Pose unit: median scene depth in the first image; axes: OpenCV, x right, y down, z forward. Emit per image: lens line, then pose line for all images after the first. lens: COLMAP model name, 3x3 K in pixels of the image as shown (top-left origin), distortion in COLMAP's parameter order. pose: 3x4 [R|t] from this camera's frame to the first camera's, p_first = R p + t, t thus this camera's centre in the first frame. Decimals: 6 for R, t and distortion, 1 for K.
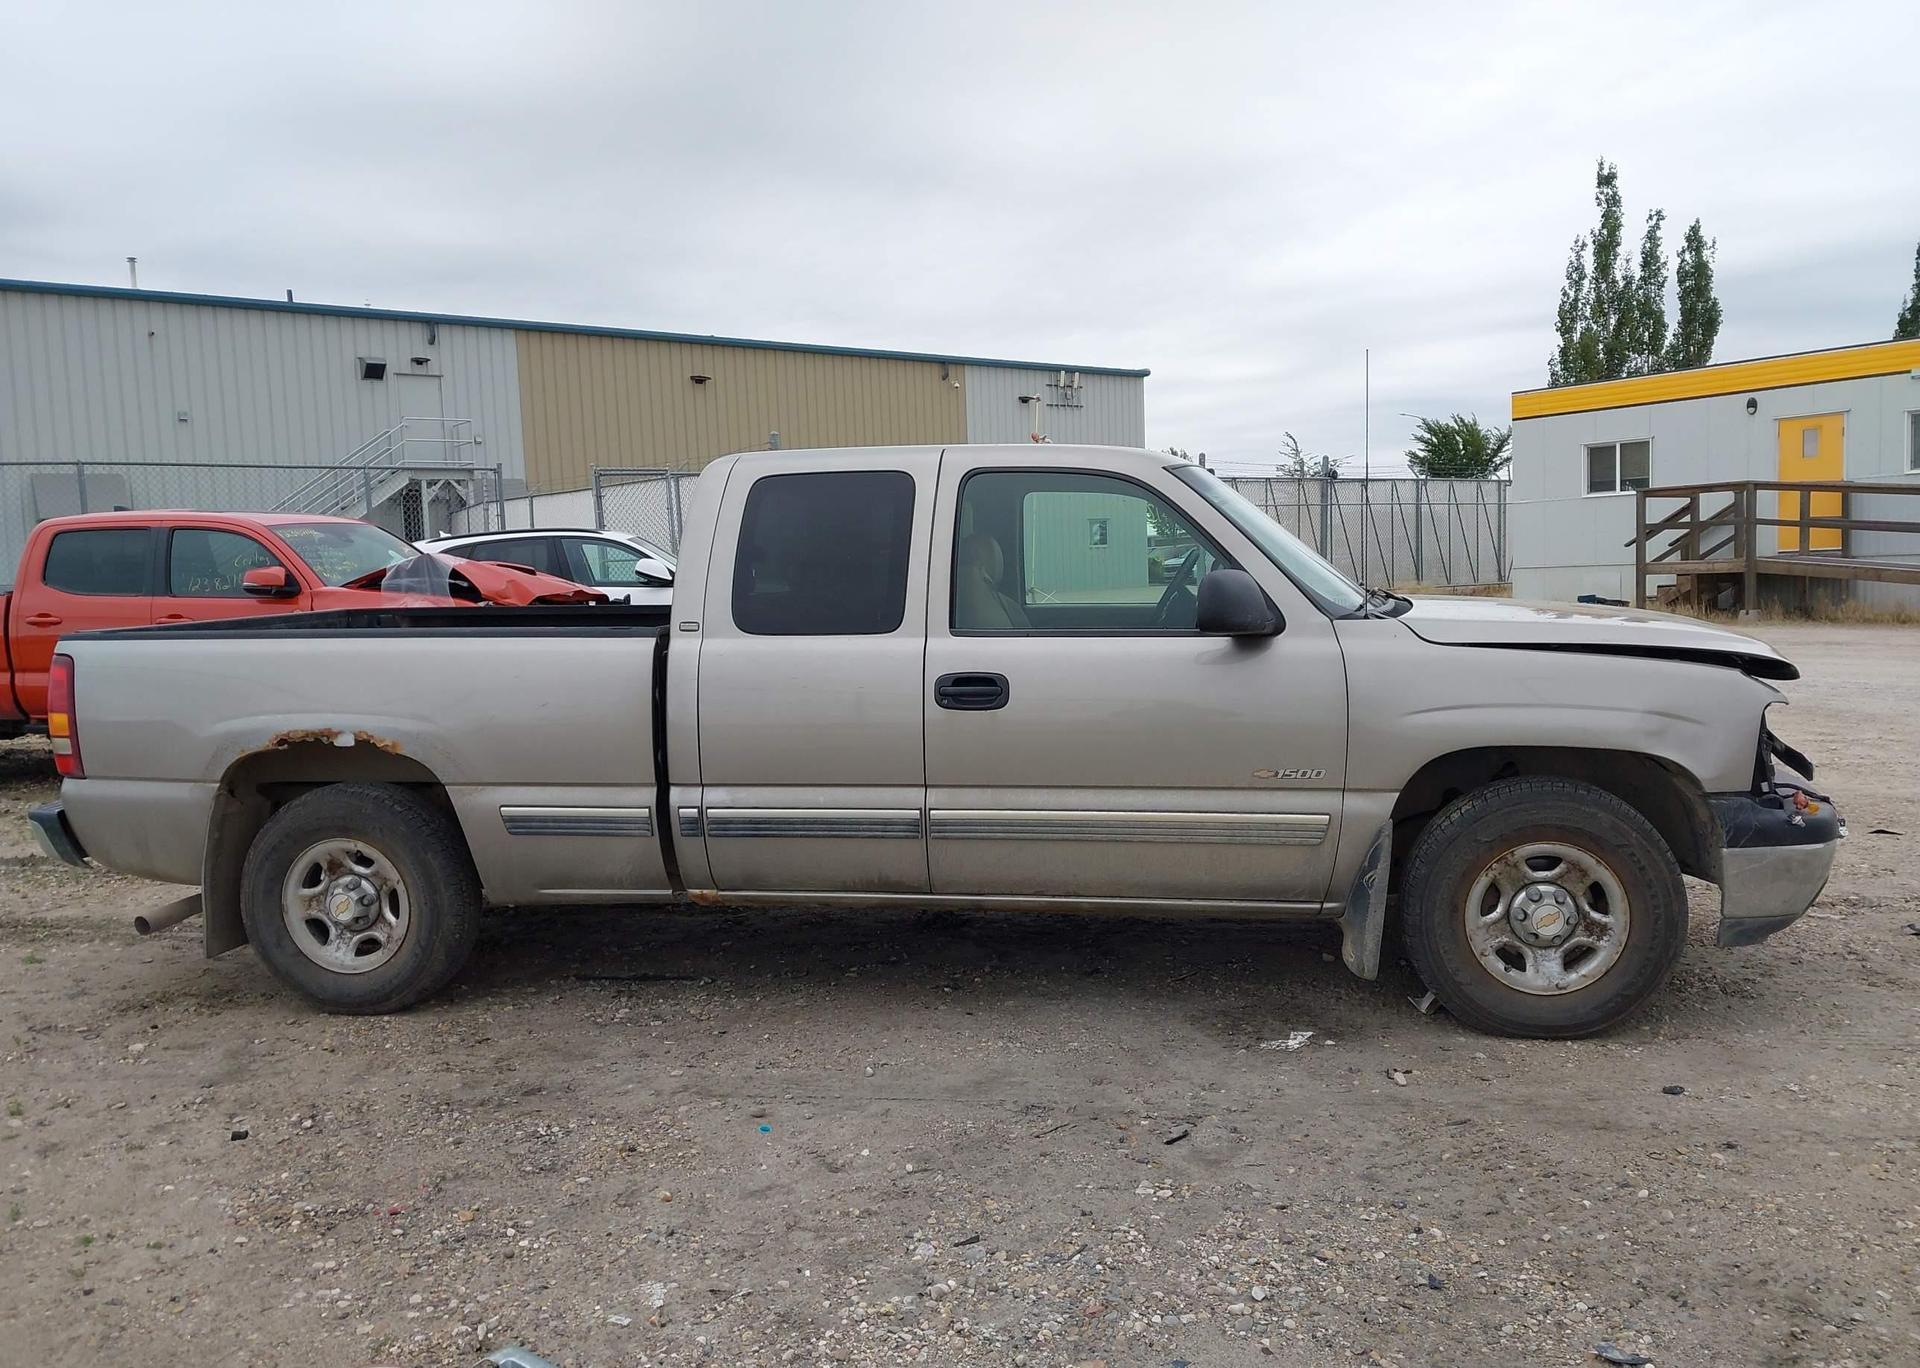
lens RADIAL K [[1499.1, 0, 949.0], [0, 1499.1, 703.0], [0, 0, 1]] dist [0.049139, -0.070782]
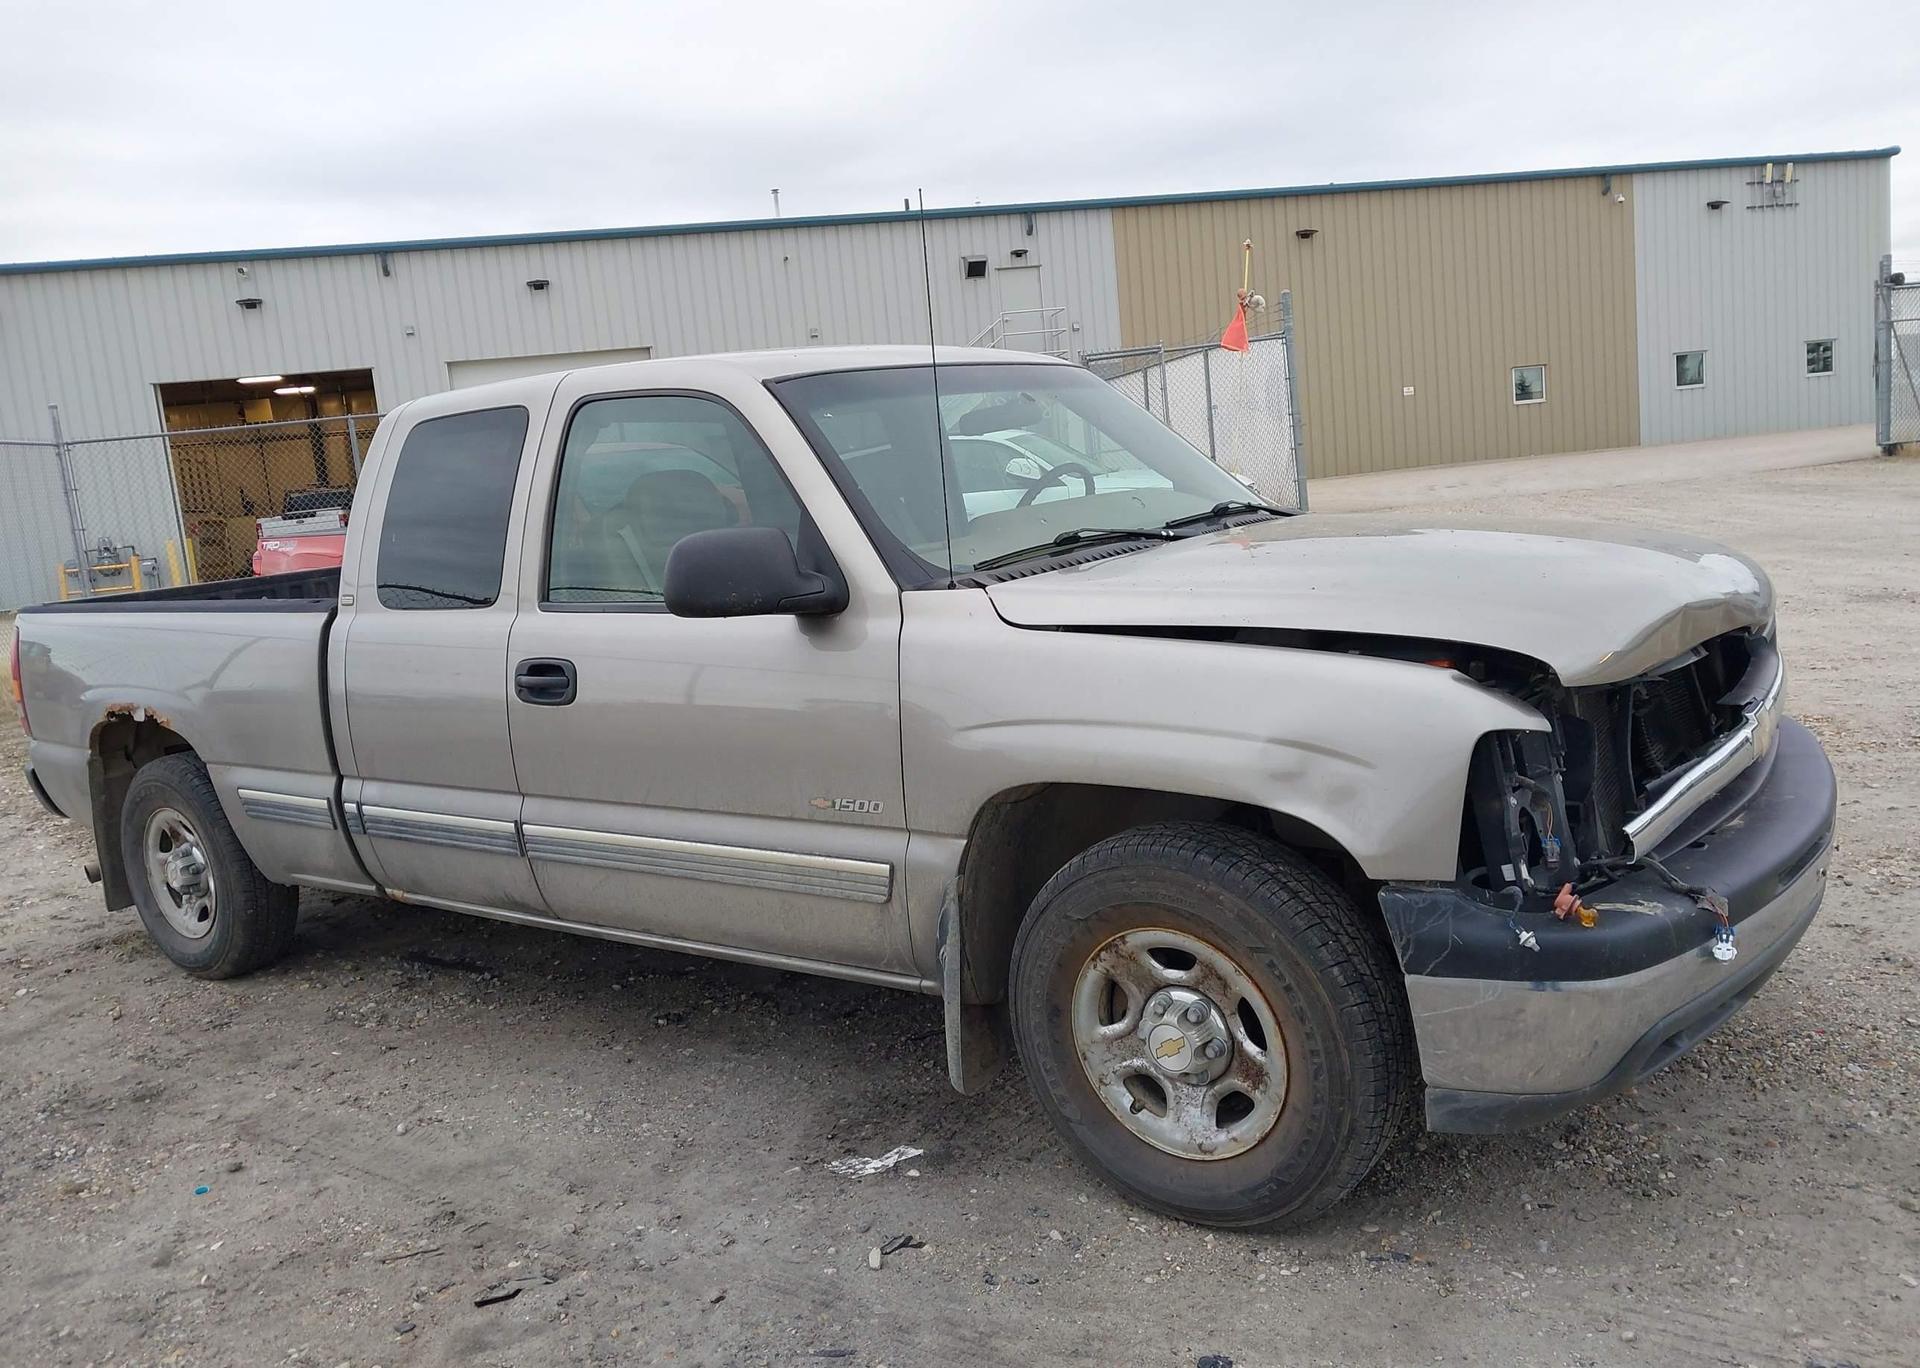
lens RADIAL K [[1499.1, 0, 946.0], [0, 1499.1, 693.7], [0, 0, 1]] dist [0.049139, -0.070782]
pose [[0.886969, 0.014612, -0.461598, 0.571154], [0.023469, 0.996782, 0.076650, -0.057464], [0.461232, -0.078820, 0.883772, 0.367288]]
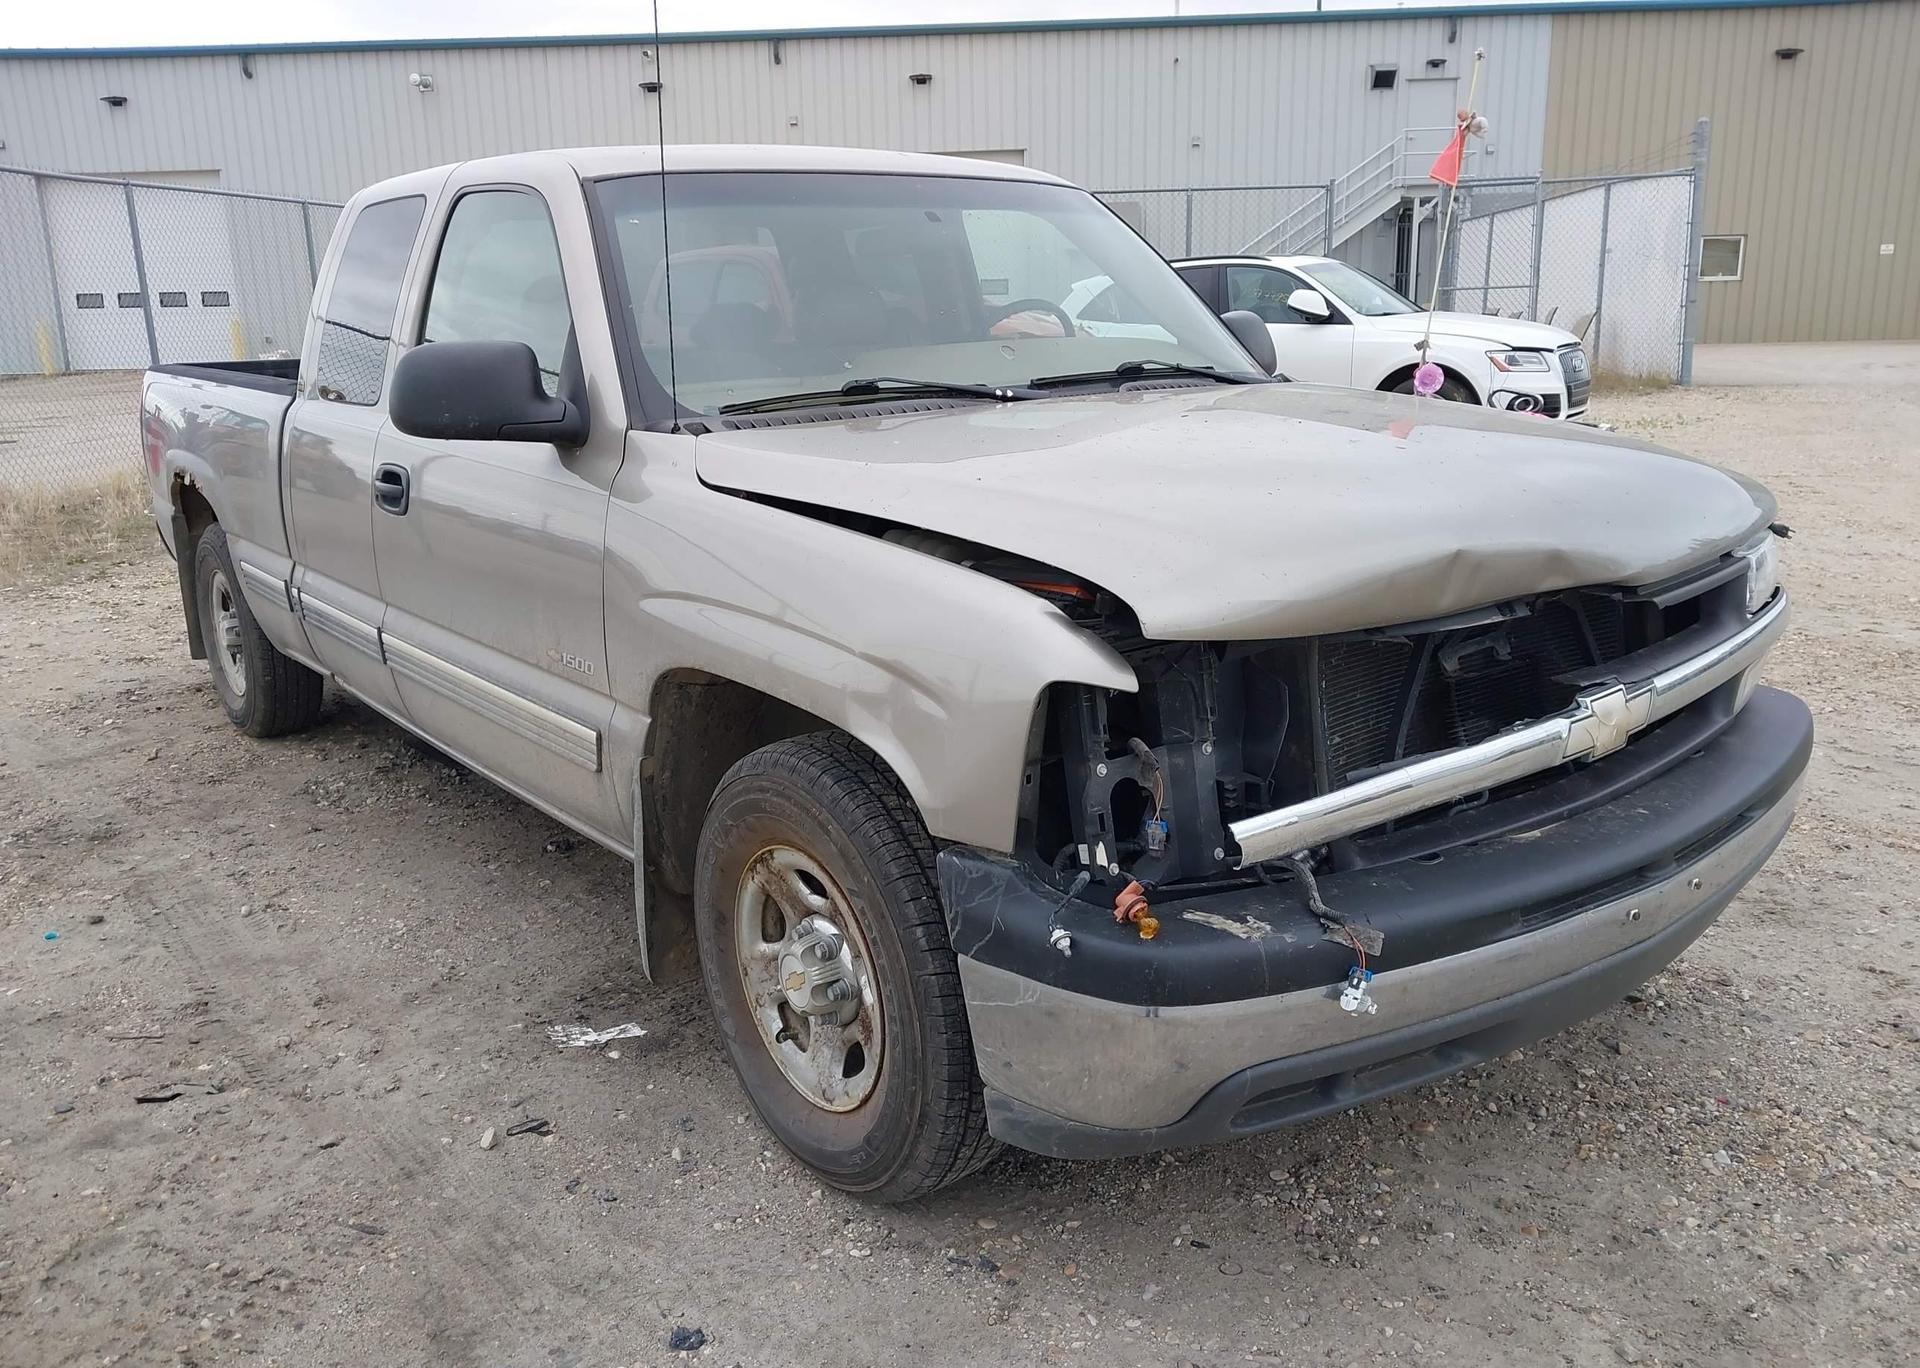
lens RADIAL K [[1499.1, 0, 953.8], [0, 1499.1, 690.8], [0, 0, 1]] dist [0.049139, -0.070782]
pose [[0.736209, 0.180422, -0.652261, 0.746940], [-0.067020, 0.978507, 0.195019, -0.076283], [0.673428, -0.099860, 0.732478, 0.591721]]
